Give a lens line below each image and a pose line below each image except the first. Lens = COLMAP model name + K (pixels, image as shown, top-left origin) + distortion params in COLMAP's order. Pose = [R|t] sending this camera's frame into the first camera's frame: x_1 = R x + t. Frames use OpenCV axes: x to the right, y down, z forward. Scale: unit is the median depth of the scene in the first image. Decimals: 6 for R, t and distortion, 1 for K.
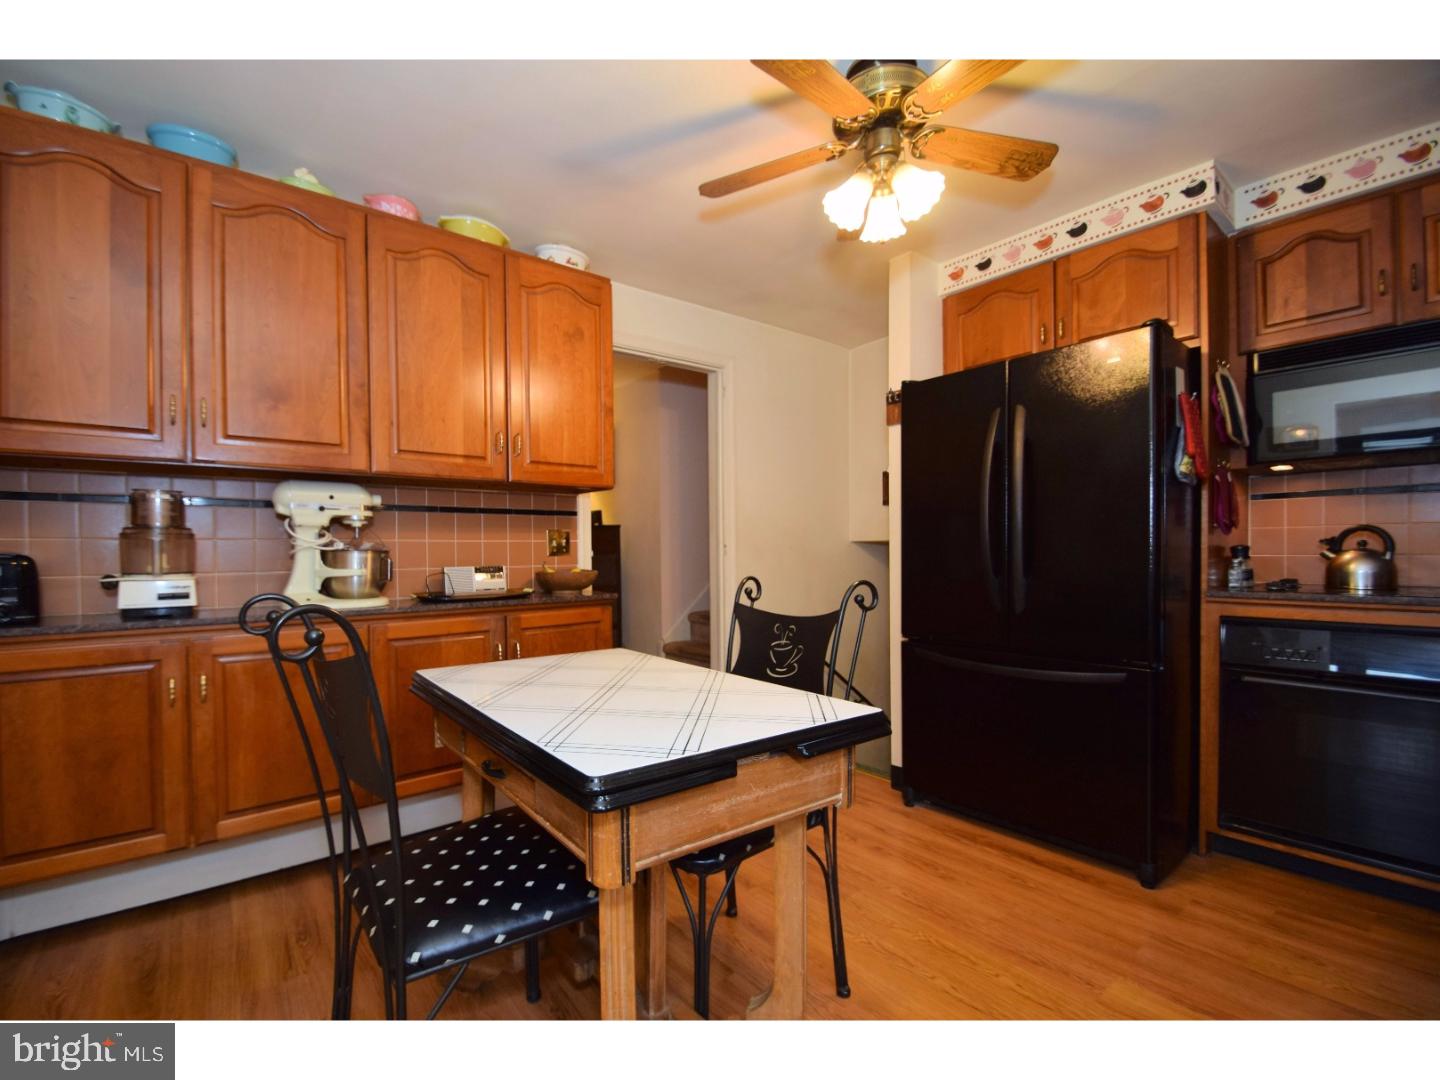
lens RADIAL K [[641.5, 0, 674.9], [0, 641.5, 561.9], [0, 0, 1]] dist [-0.001613, -0.008342]
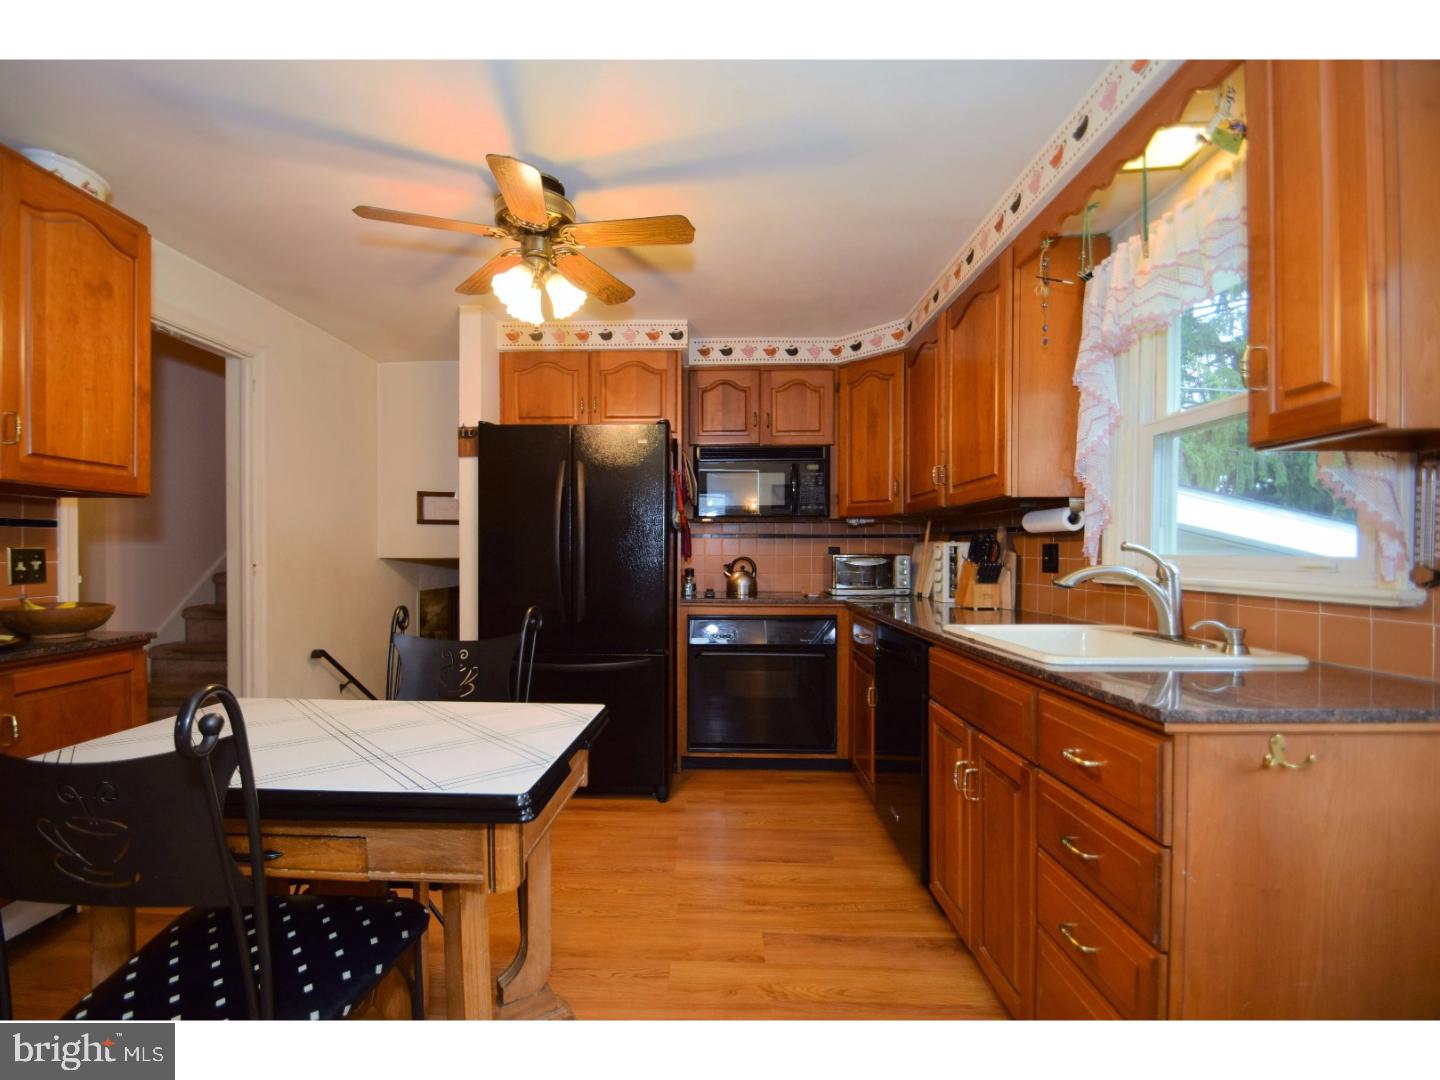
lens RADIAL K [[635.5, 0, 703.3], [0, 635.5, 561.2], [0, 0, 1]] dist [0.002764, -0.000404]
pose [[0.633192, 0.004161, 0.773983, -0.302828], [0.002034, 0.999973, -0.007041, -0.033663], [-0.773992, 0.006032, 0.633167, -0.008165]]
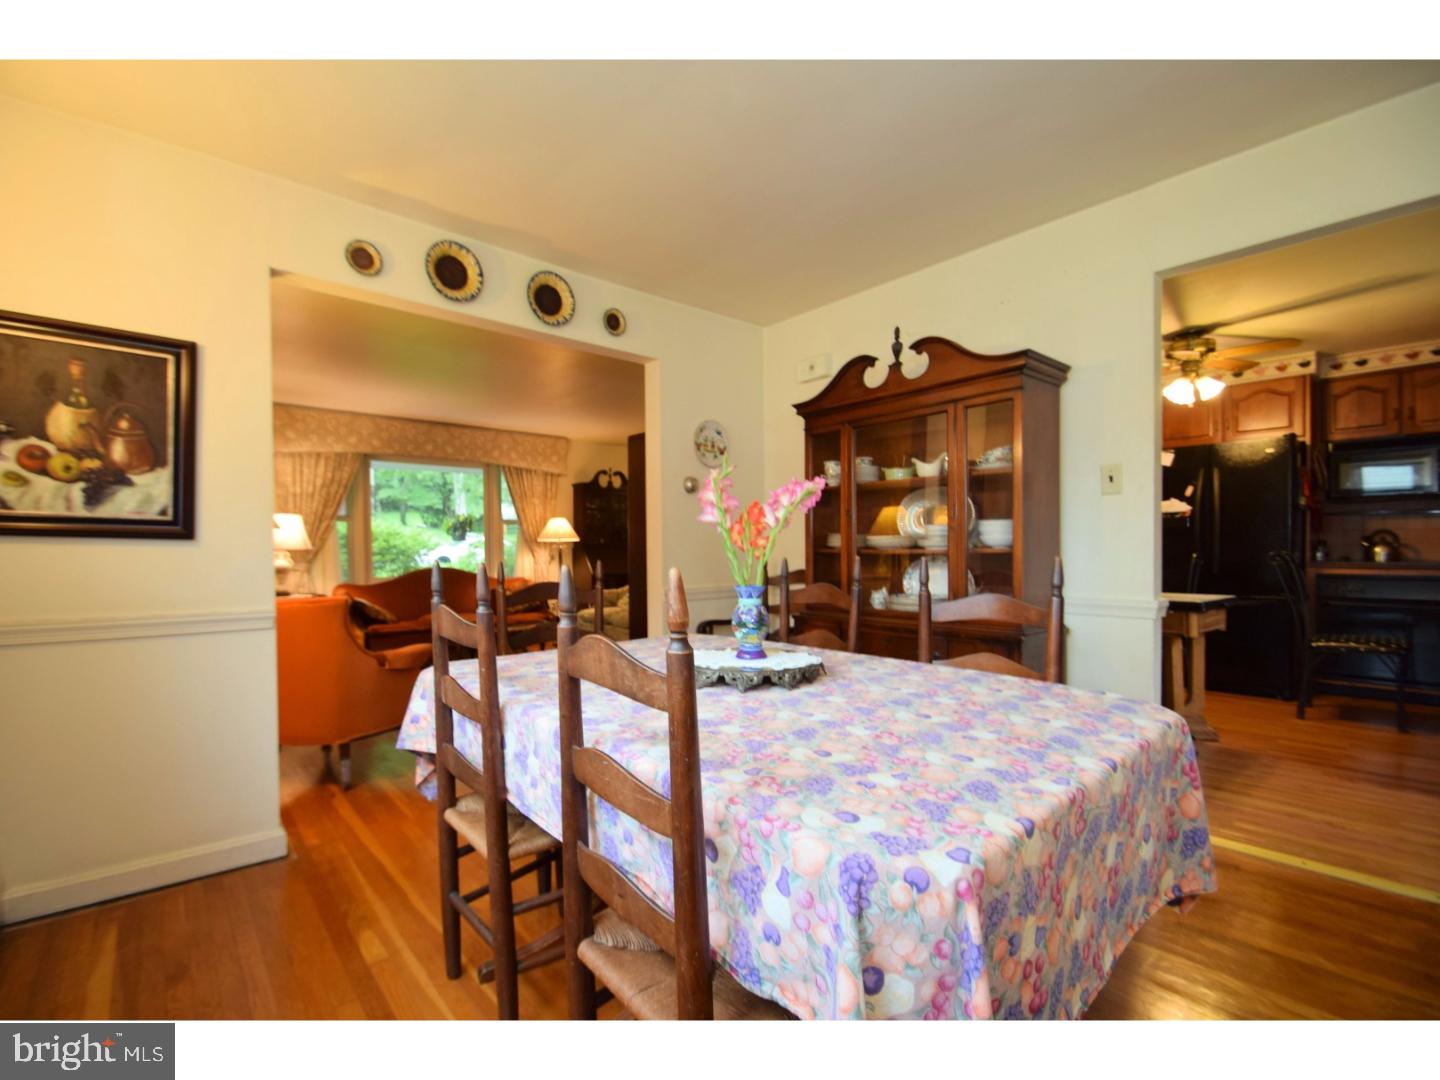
lens RADIAL K [[641.5, 0, 694.4], [0, 641.5, 554.3], [0, 0, 1]] dist [-0.001613, -0.008342]
pose [[0.999618, 0.005555, 0.027085, -1.136740], [-0.005560, 0.999985, 0.000108, 0.031460], [-0.027084, -0.000258, 0.999633, -0.938447]]
